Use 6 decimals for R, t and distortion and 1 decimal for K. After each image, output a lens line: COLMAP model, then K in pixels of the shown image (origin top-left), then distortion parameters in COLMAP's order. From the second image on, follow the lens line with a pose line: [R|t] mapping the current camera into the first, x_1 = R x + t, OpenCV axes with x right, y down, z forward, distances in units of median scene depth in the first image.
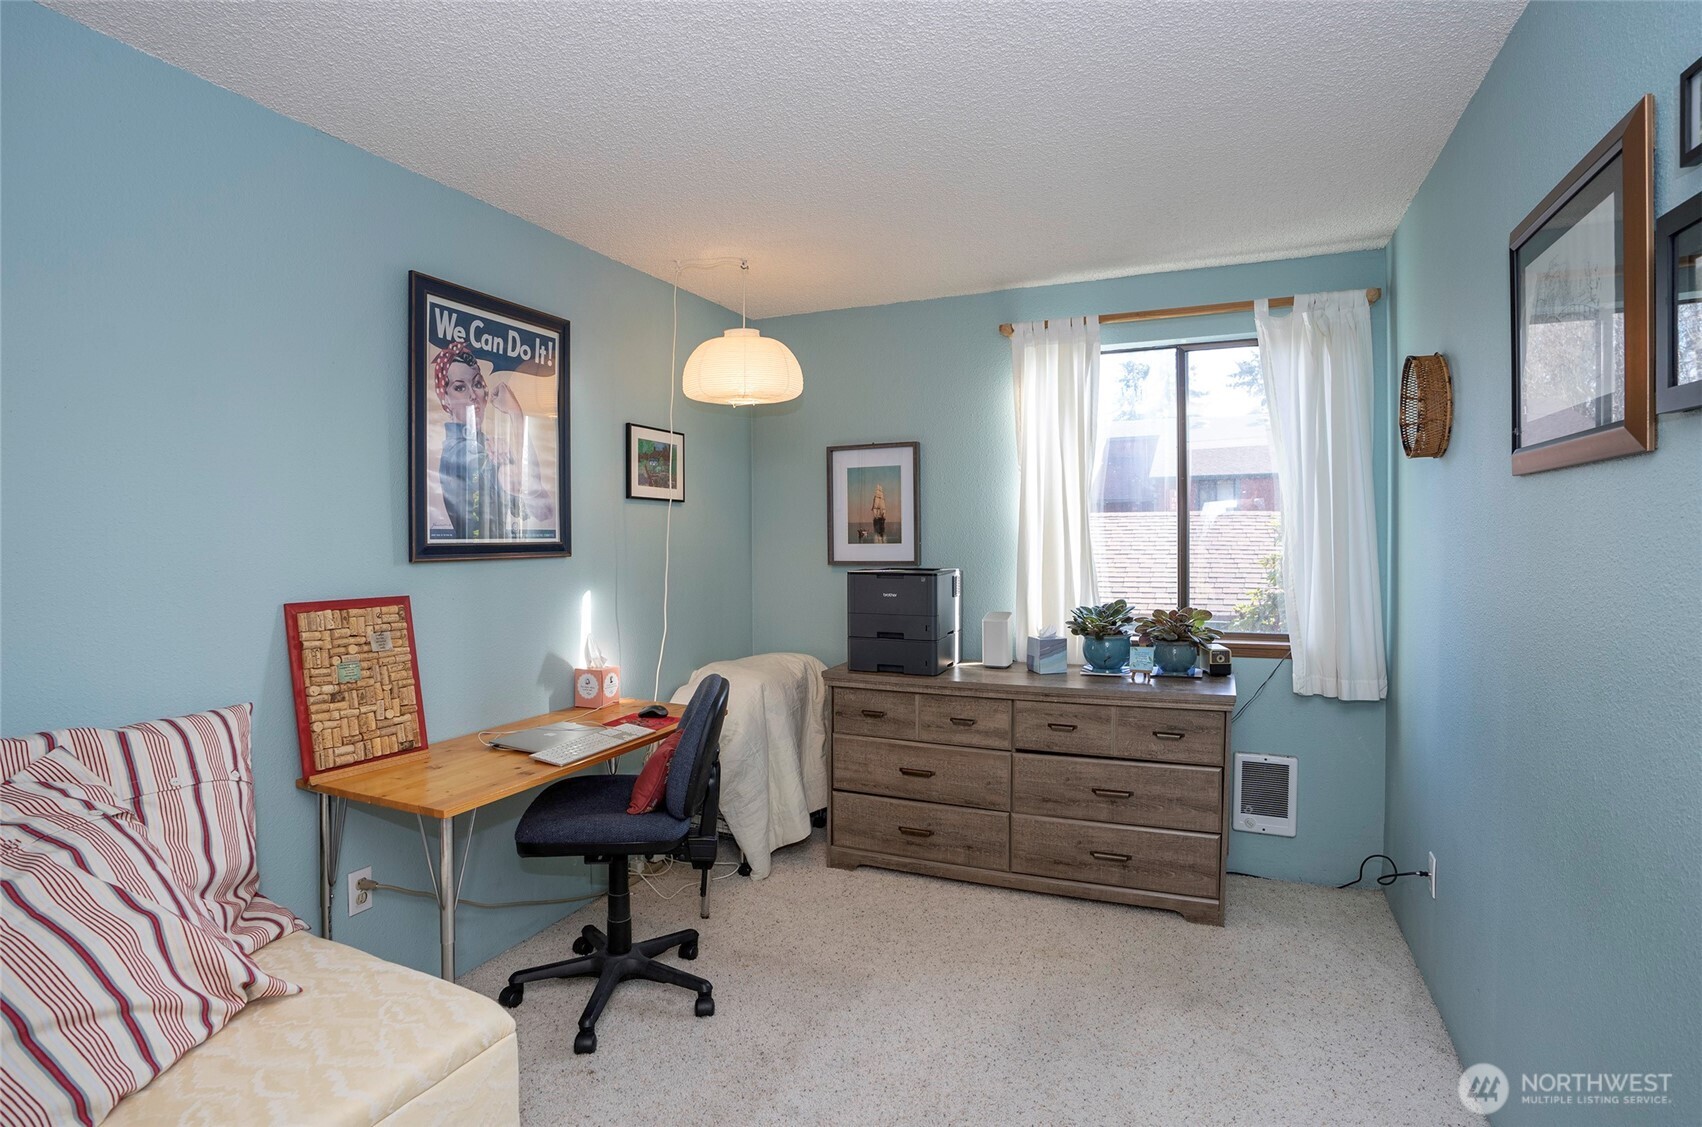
lens RADIAL K [[813.6, 0, 844.6], [0, 813.6, 557.5], [0, 0, 1]] dist [-0.077183, 0.028753]
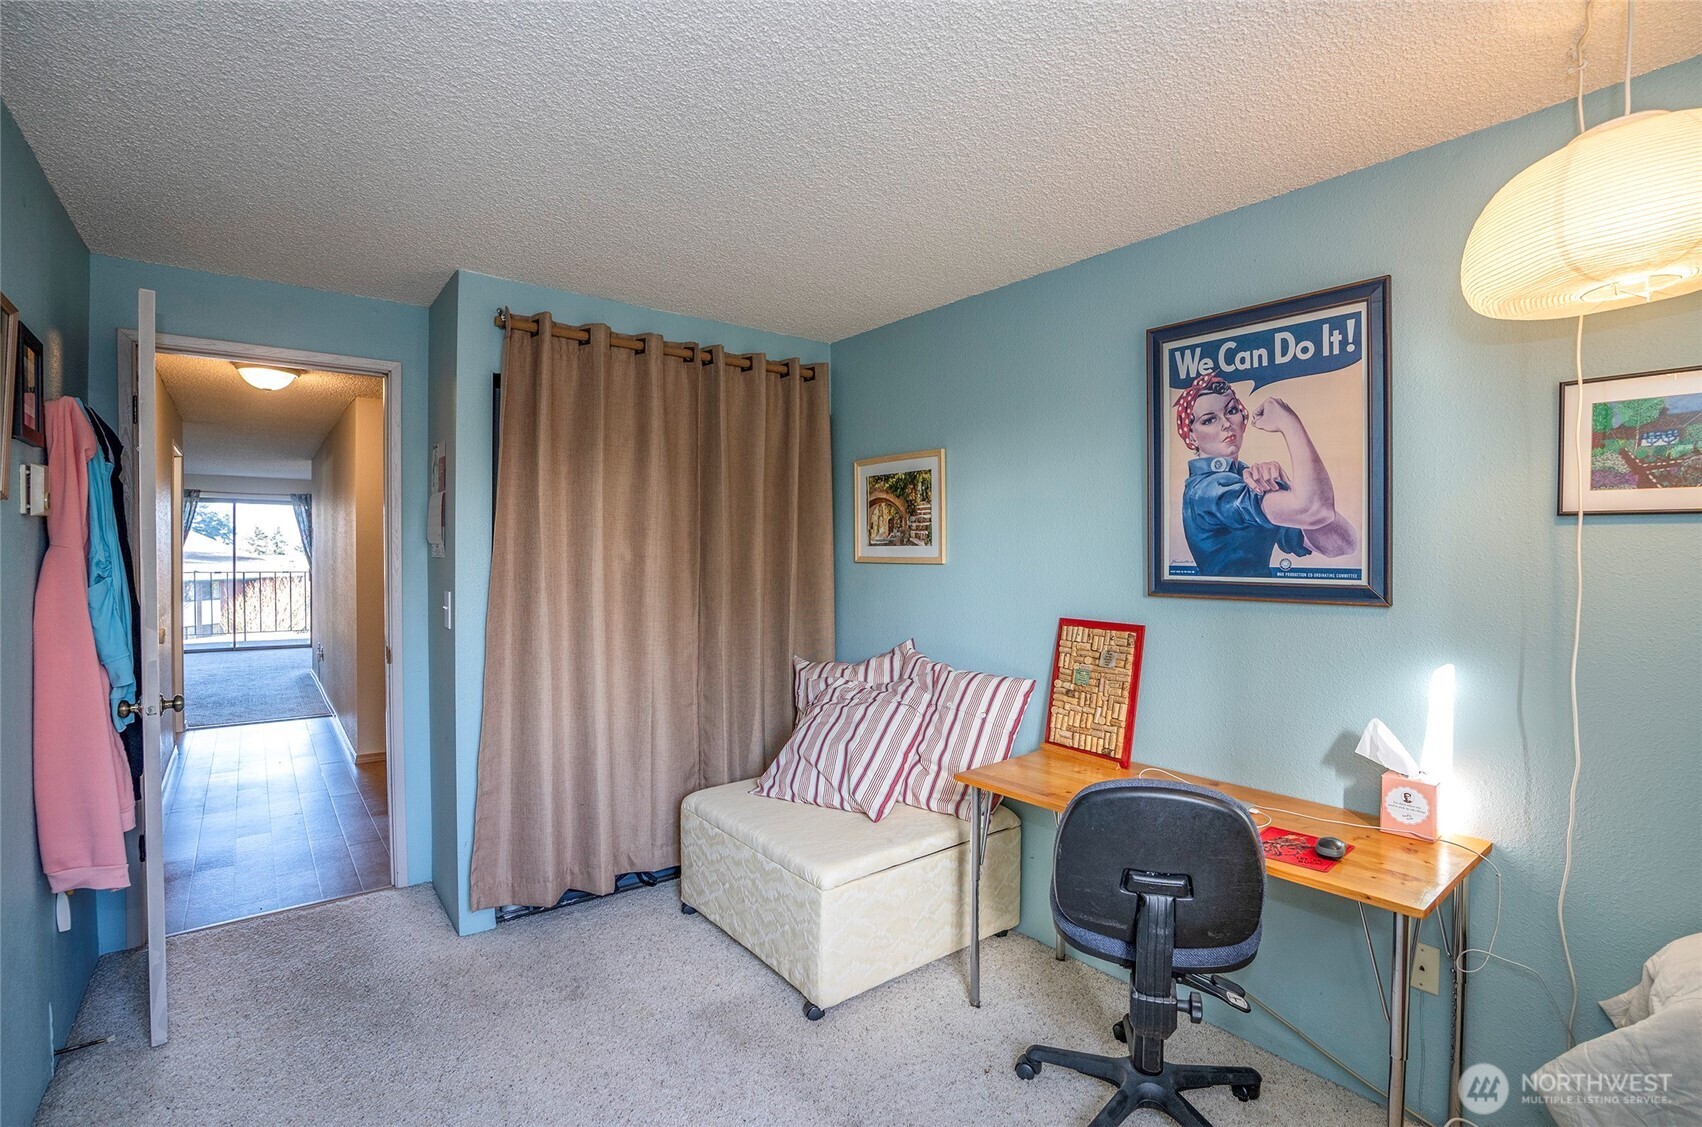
lens RADIAL K [[813.6, 0, 844.6], [0, 813.6, 557.5], [0, 0, 1]] dist [-0.077183, 0.028753]
pose [[-0.464742, 0.016399, -0.885294, 0.579322], [-0.019486, 0.999397, 0.028742, -0.064345], [0.885232, 0.030609, -0.464142, 1.046676]]
